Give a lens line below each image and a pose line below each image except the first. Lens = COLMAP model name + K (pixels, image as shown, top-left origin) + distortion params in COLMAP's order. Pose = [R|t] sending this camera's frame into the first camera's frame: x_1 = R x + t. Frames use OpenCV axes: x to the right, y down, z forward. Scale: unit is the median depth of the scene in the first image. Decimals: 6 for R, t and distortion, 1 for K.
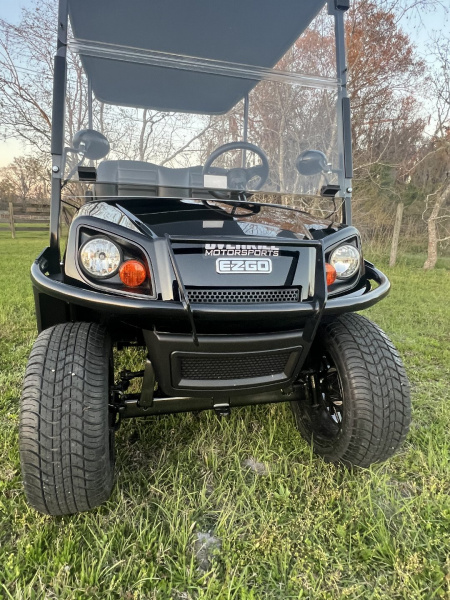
lens RADIAL K [[362.2, 0, 225.0], [0, 362.2, 300.0], [0, 0, 1]] dist [-0.002269, 0.000174]
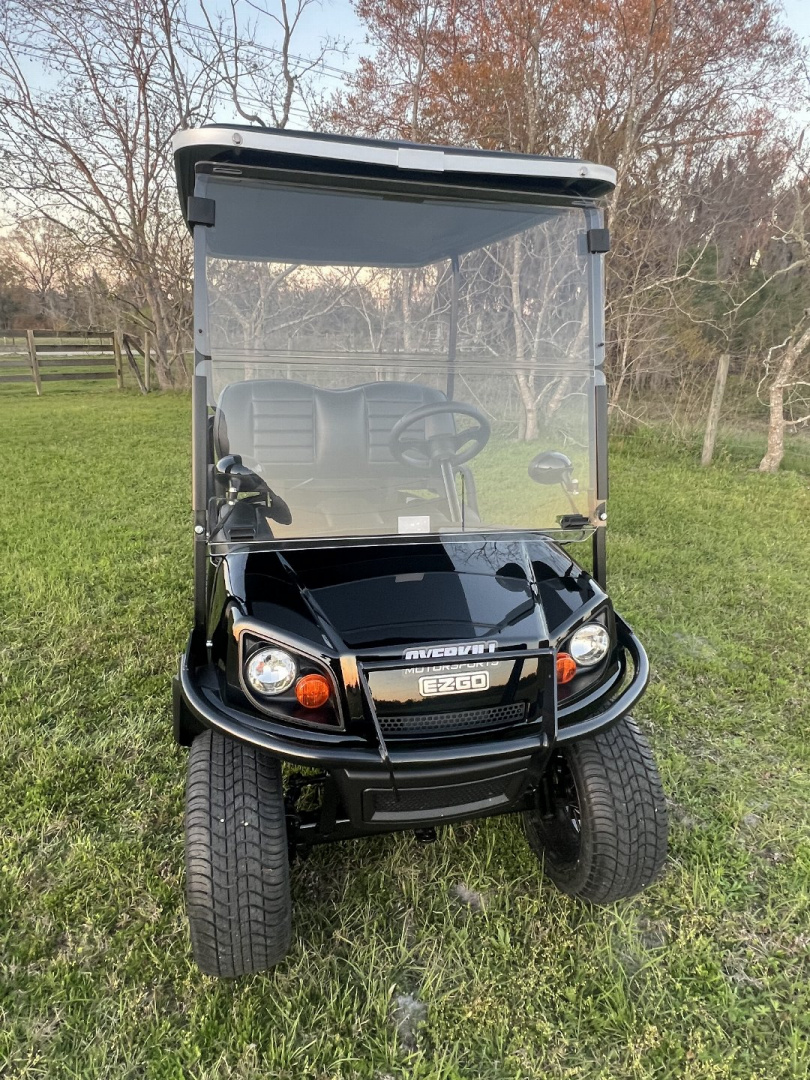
lens RADIAL K [[675.3, 0, 409.0], [0, 675.3, 518.9], [0, 0, 1]] dist [-0.000765, -0.001832]
pose [[0.999972, -0.004809, -0.005734, -0.035443], [0.005385, 0.994457, 0.105007, -0.597629], [0.005197, -0.105035, 0.994455, -0.418092]]
